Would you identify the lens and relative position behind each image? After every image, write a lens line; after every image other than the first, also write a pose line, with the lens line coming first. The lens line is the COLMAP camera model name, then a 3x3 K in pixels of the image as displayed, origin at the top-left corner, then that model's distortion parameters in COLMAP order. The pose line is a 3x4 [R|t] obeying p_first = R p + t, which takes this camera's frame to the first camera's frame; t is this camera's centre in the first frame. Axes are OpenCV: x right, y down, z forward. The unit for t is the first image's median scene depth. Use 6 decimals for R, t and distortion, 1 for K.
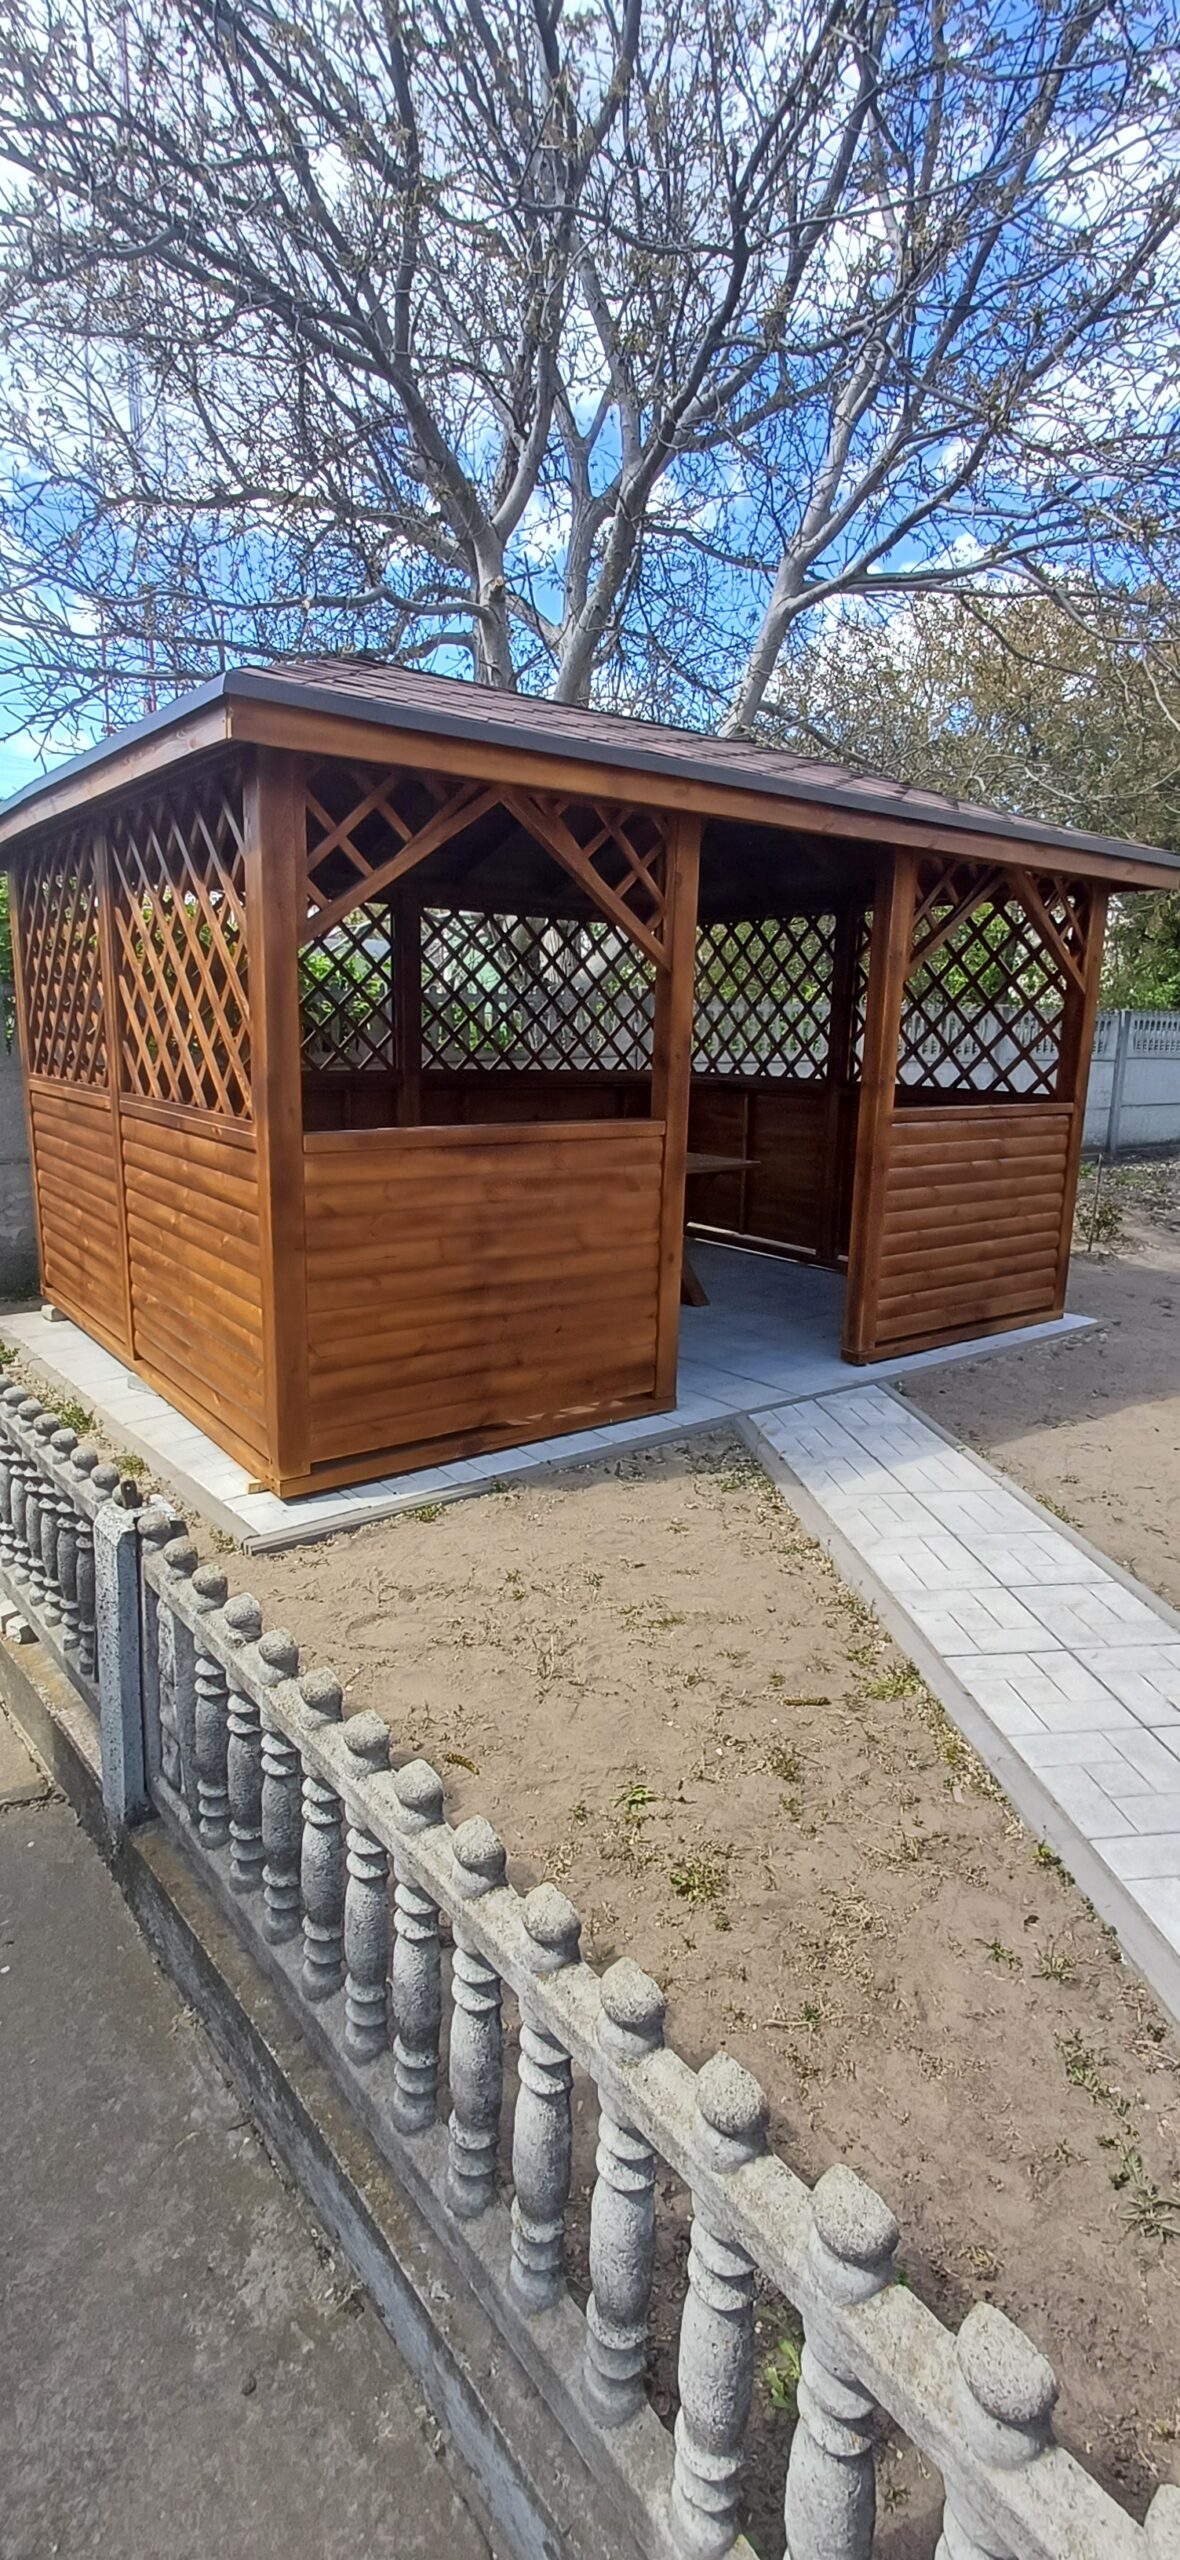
lens RADIAL K [[1183.6, 0, 531.4], [0, 1183.6, 1280.6], [0, 0, 1]] dist [0.004459, 0.000814]
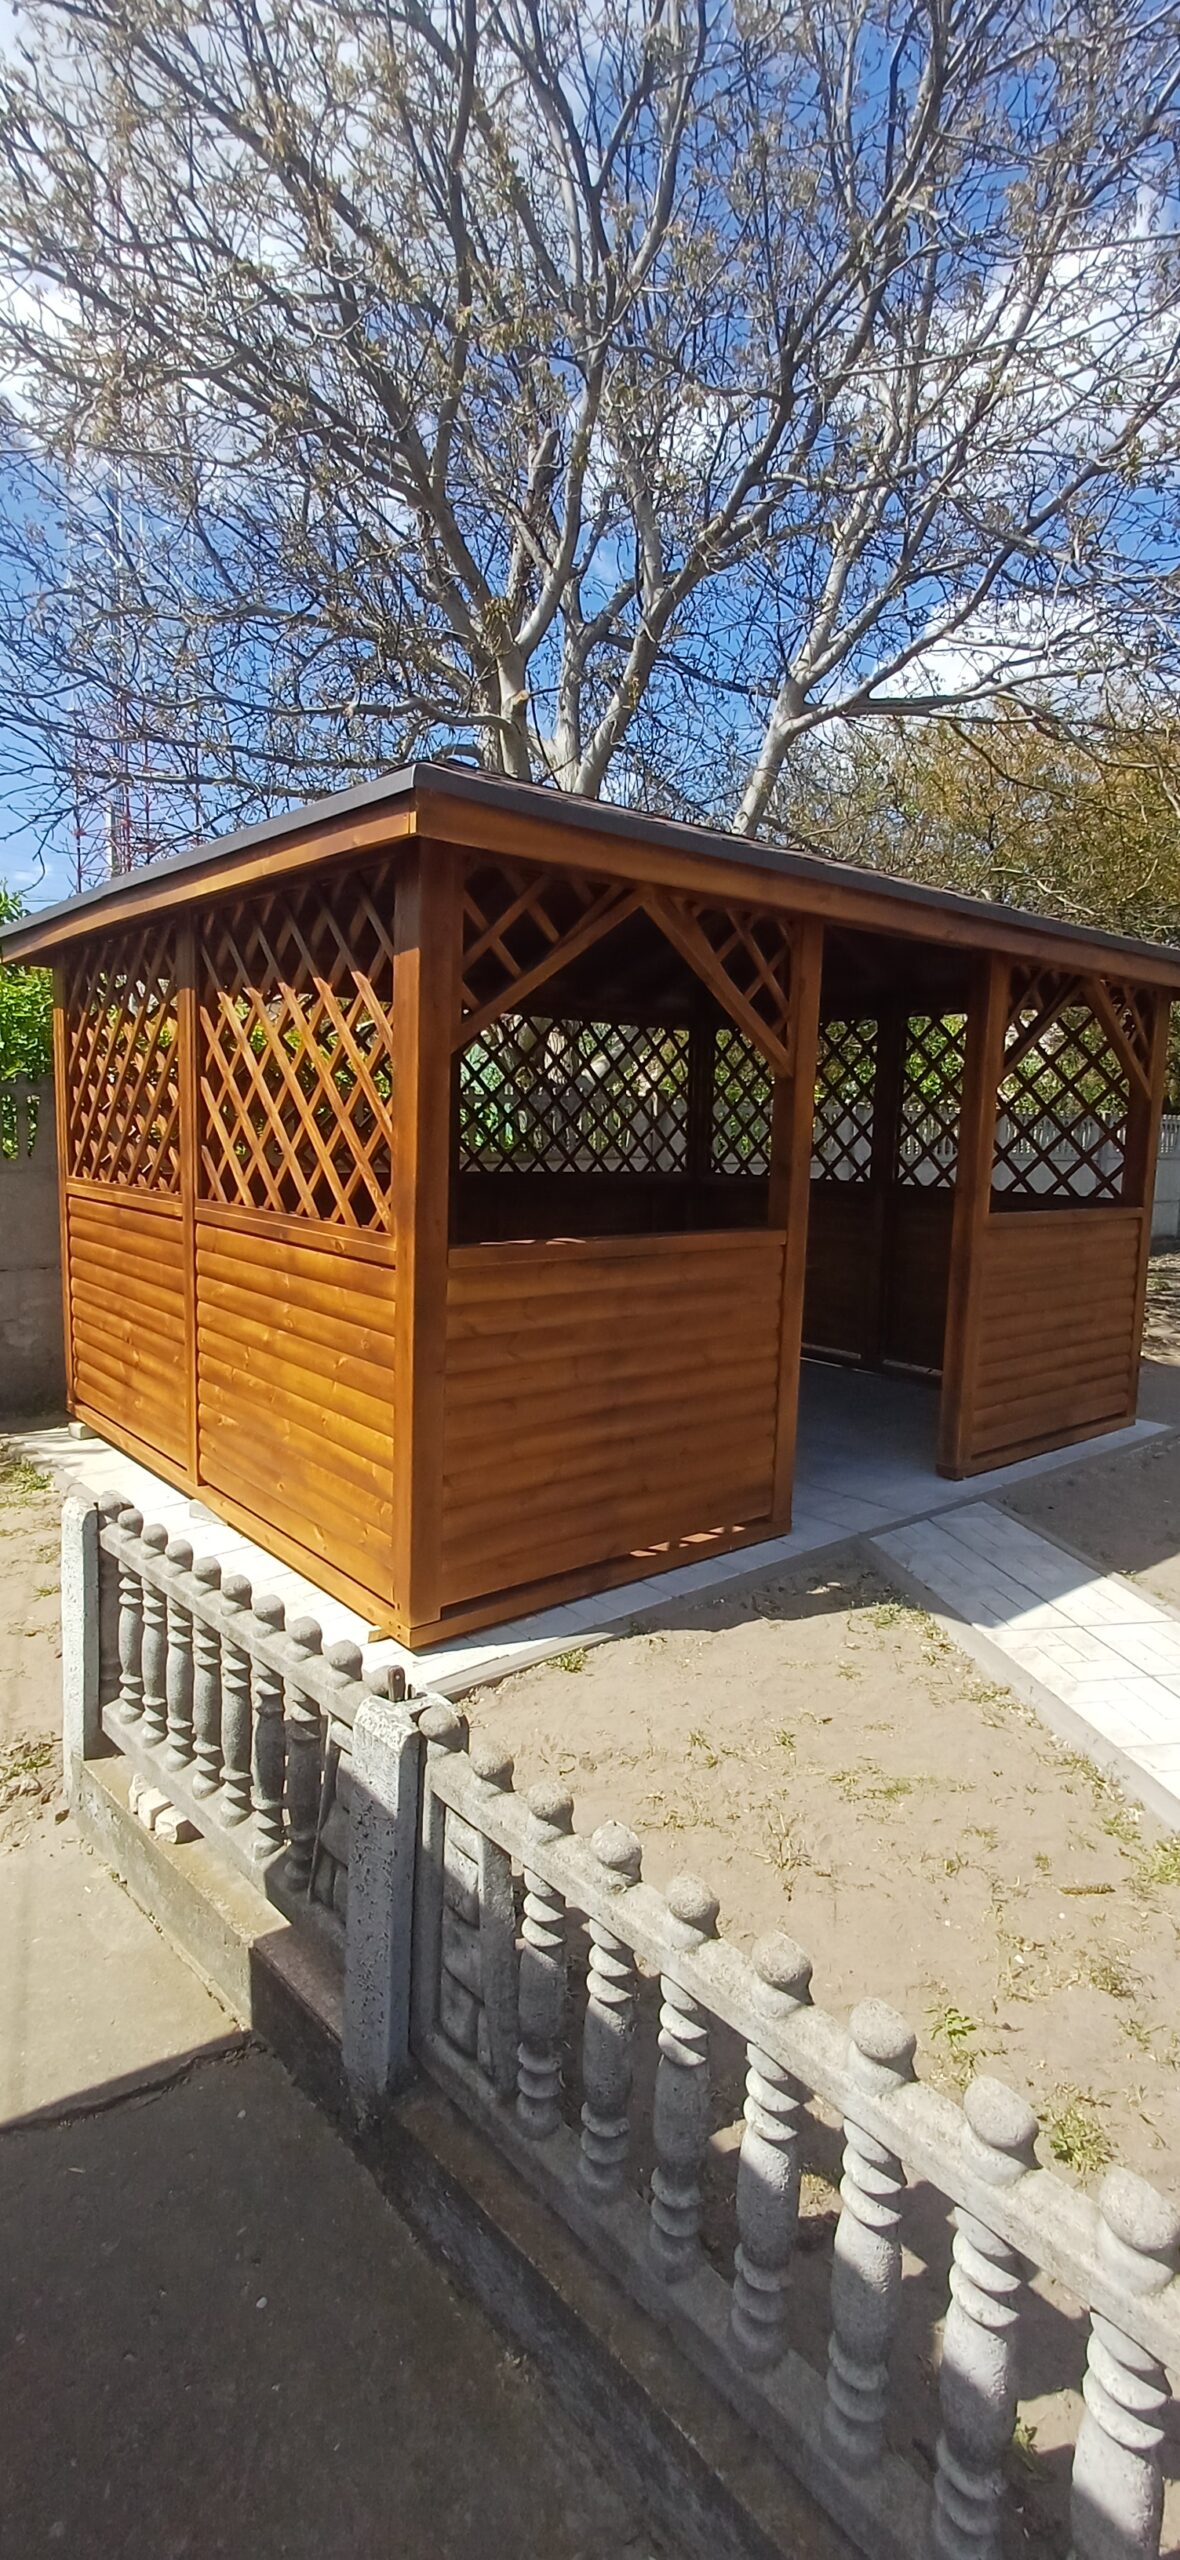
lens RADIAL K [[1183.6, 0, 531.7], [0, 1183.6, 1269.1], [0, 0, 1]] dist [0.000910, 0.003465]
pose [[0.998402, -0.003498, 0.056396, -0.153780], [0.008468, 0.996073, -0.088133, -0.021488], [-0.055867, 0.088470, 0.994511, 0.066289]]
